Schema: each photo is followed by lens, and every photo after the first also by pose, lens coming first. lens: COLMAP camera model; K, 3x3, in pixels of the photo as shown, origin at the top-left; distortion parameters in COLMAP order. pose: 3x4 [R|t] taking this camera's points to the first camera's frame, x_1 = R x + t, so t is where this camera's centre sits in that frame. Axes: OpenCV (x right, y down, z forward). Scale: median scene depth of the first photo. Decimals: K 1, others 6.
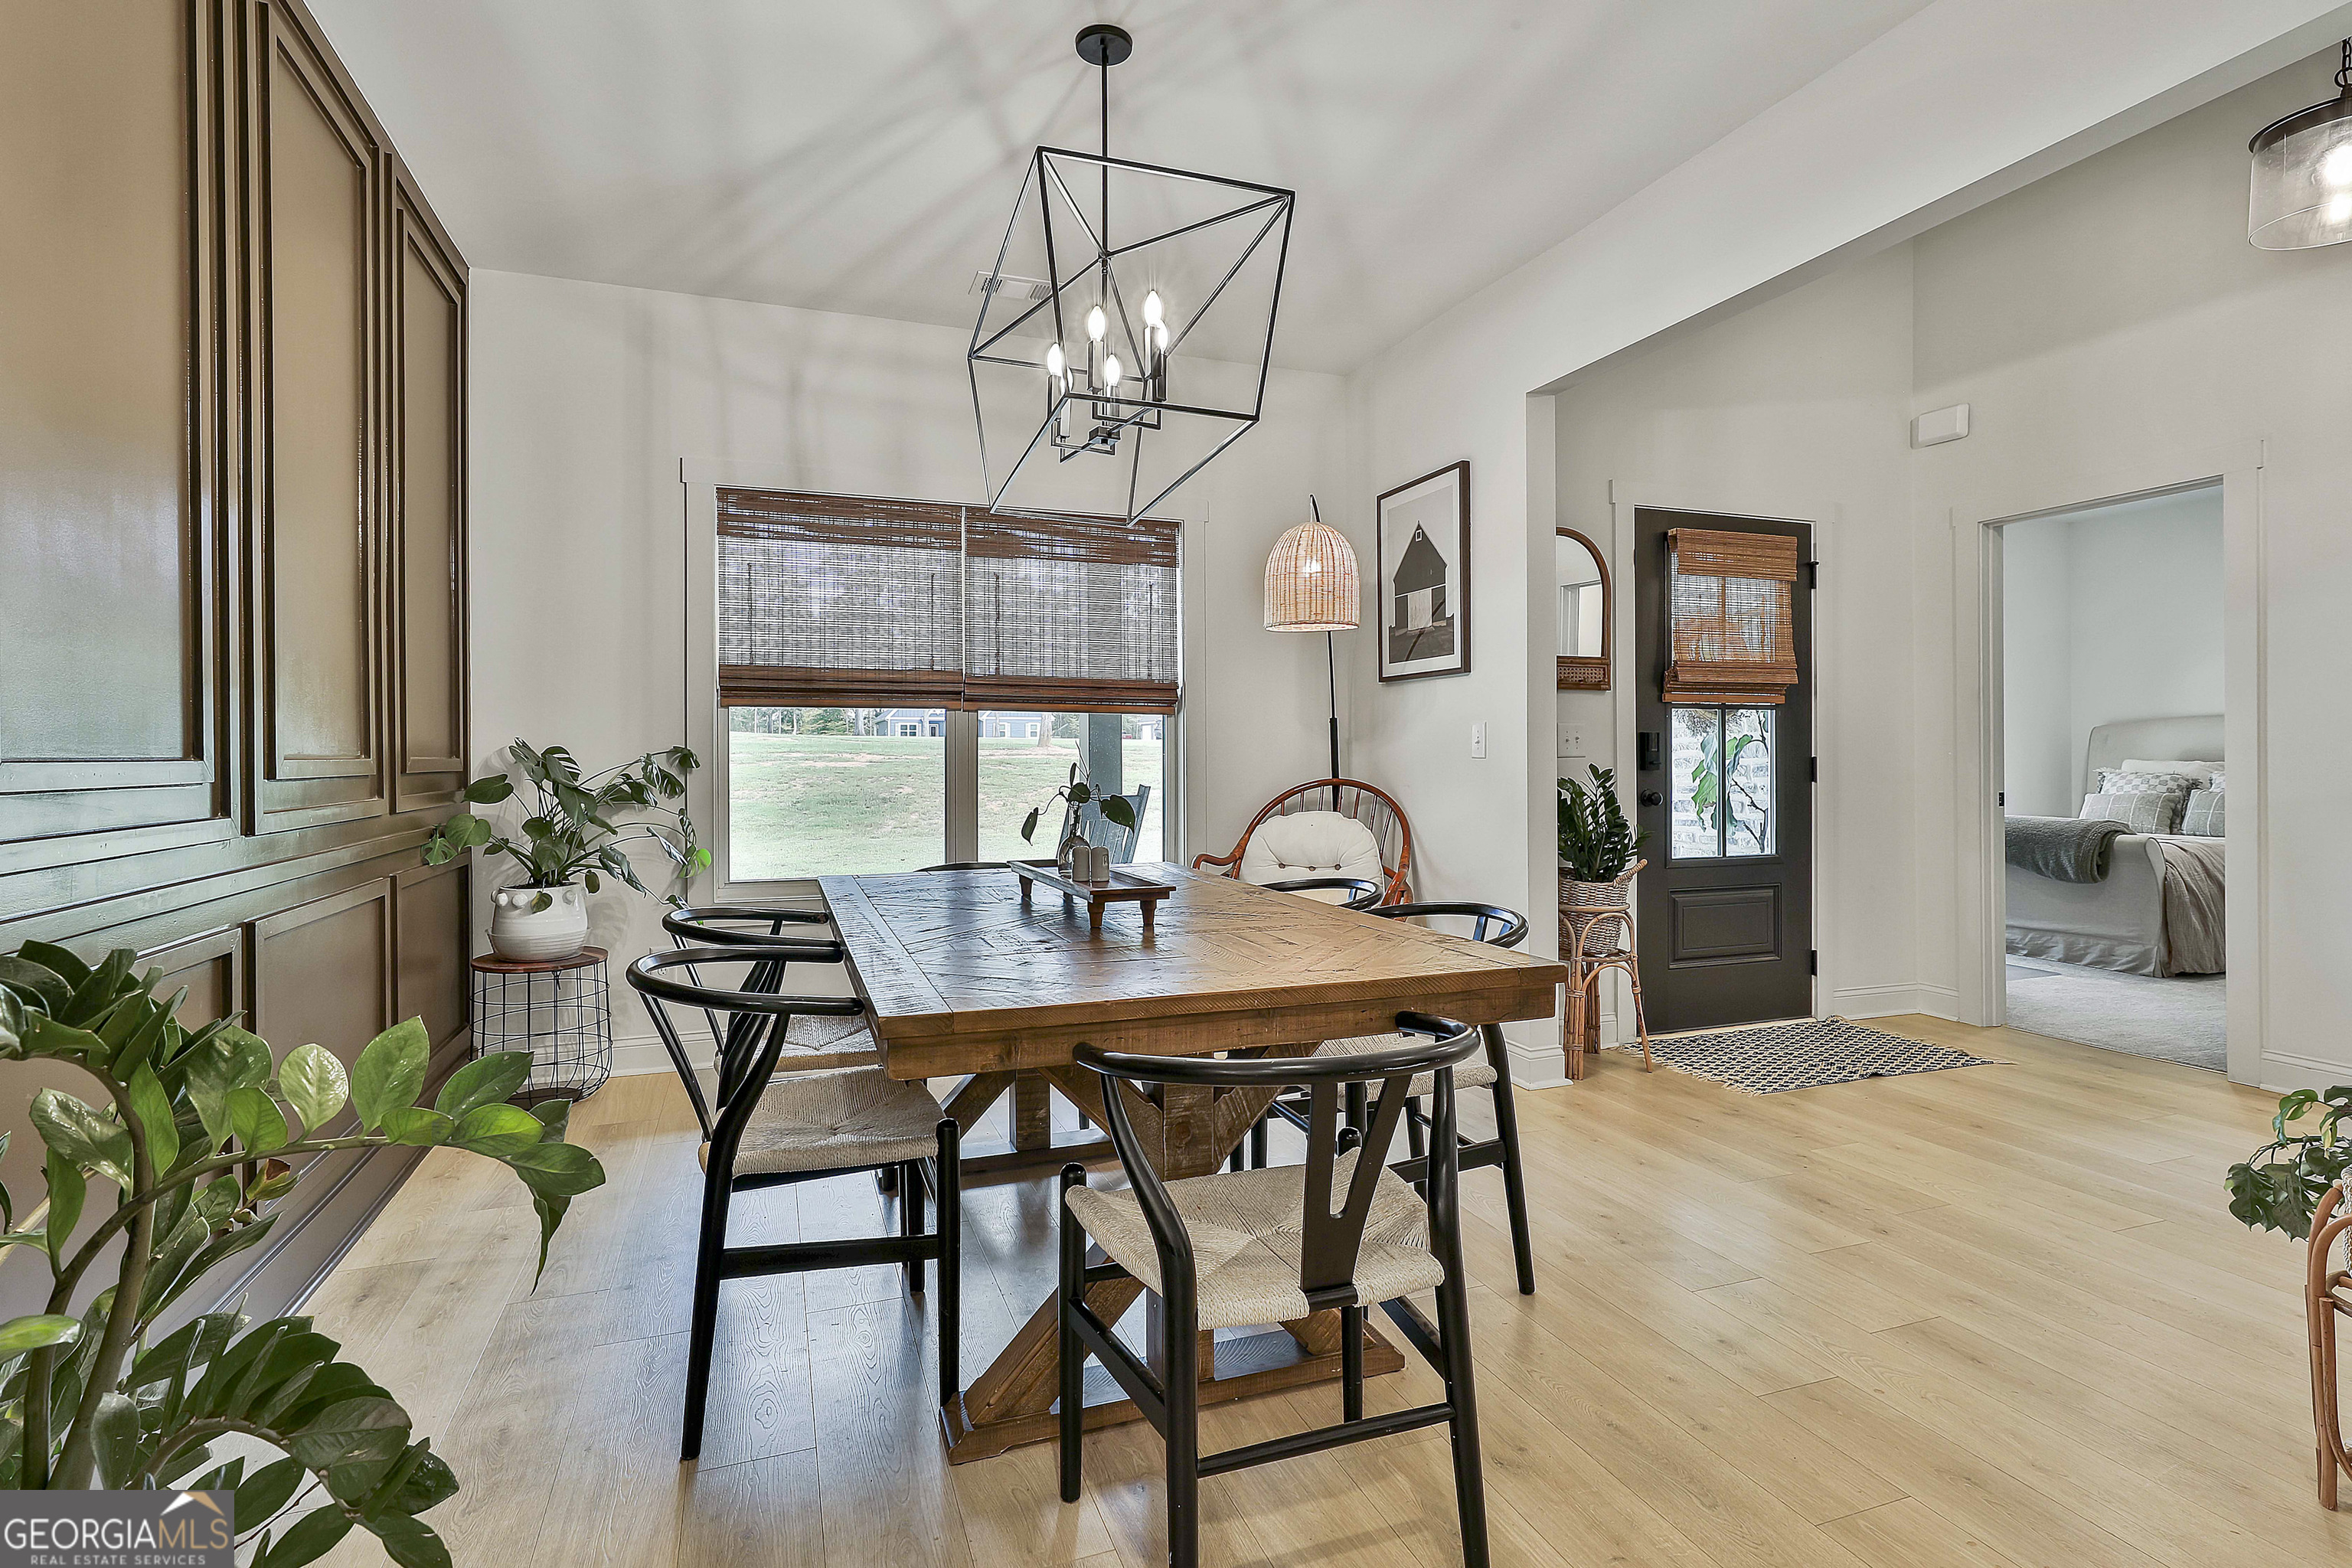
lens RADIAL K [[1137.9, 0, 1181.1], [0, 1137.9, 766.7], [0, 0, 1]] dist [-0.001597, 0.001698]
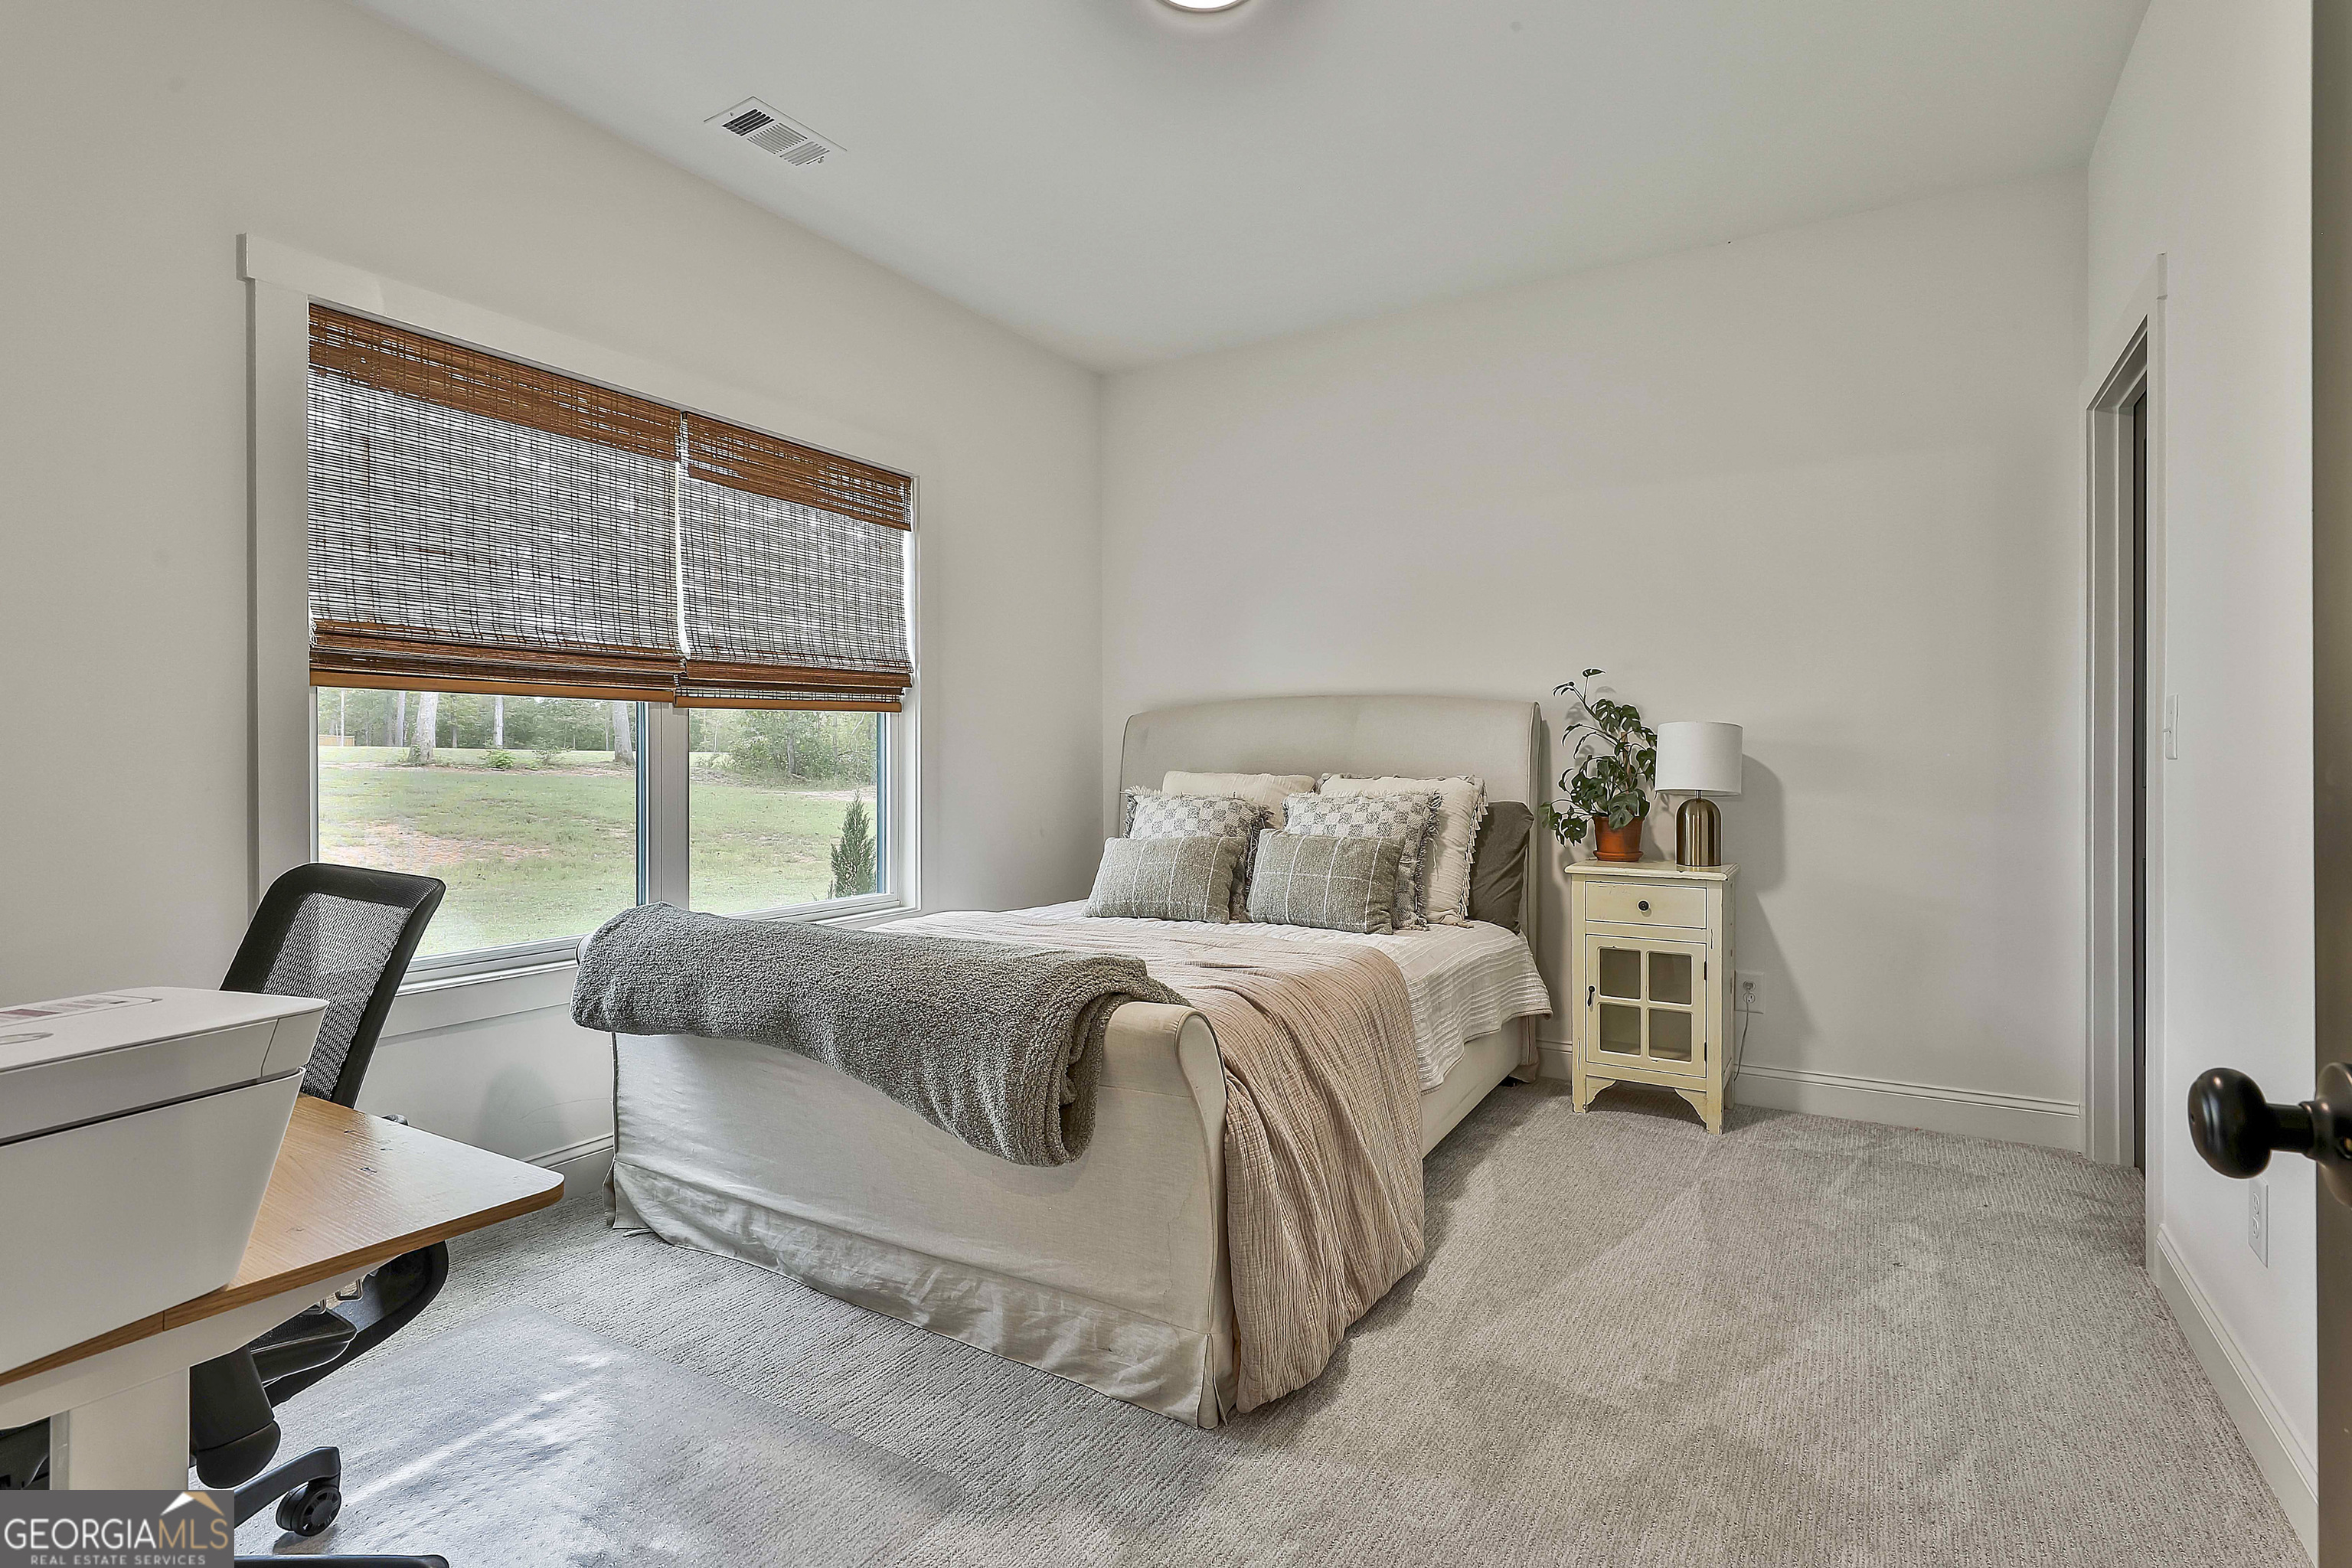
lens RADIAL K [[1133.3, 0, 1181.6], [0, 1133.3, 774.5], [0, 0, 1]] dist [-0.001158, 0.001689]
pose [[0.778367, -0.002743, 0.627804, 0.599543], [0.003800, 0.999993, -0.000343, -0.005759], [-0.627798, 0.002653, 0.778372, 0.693989]]
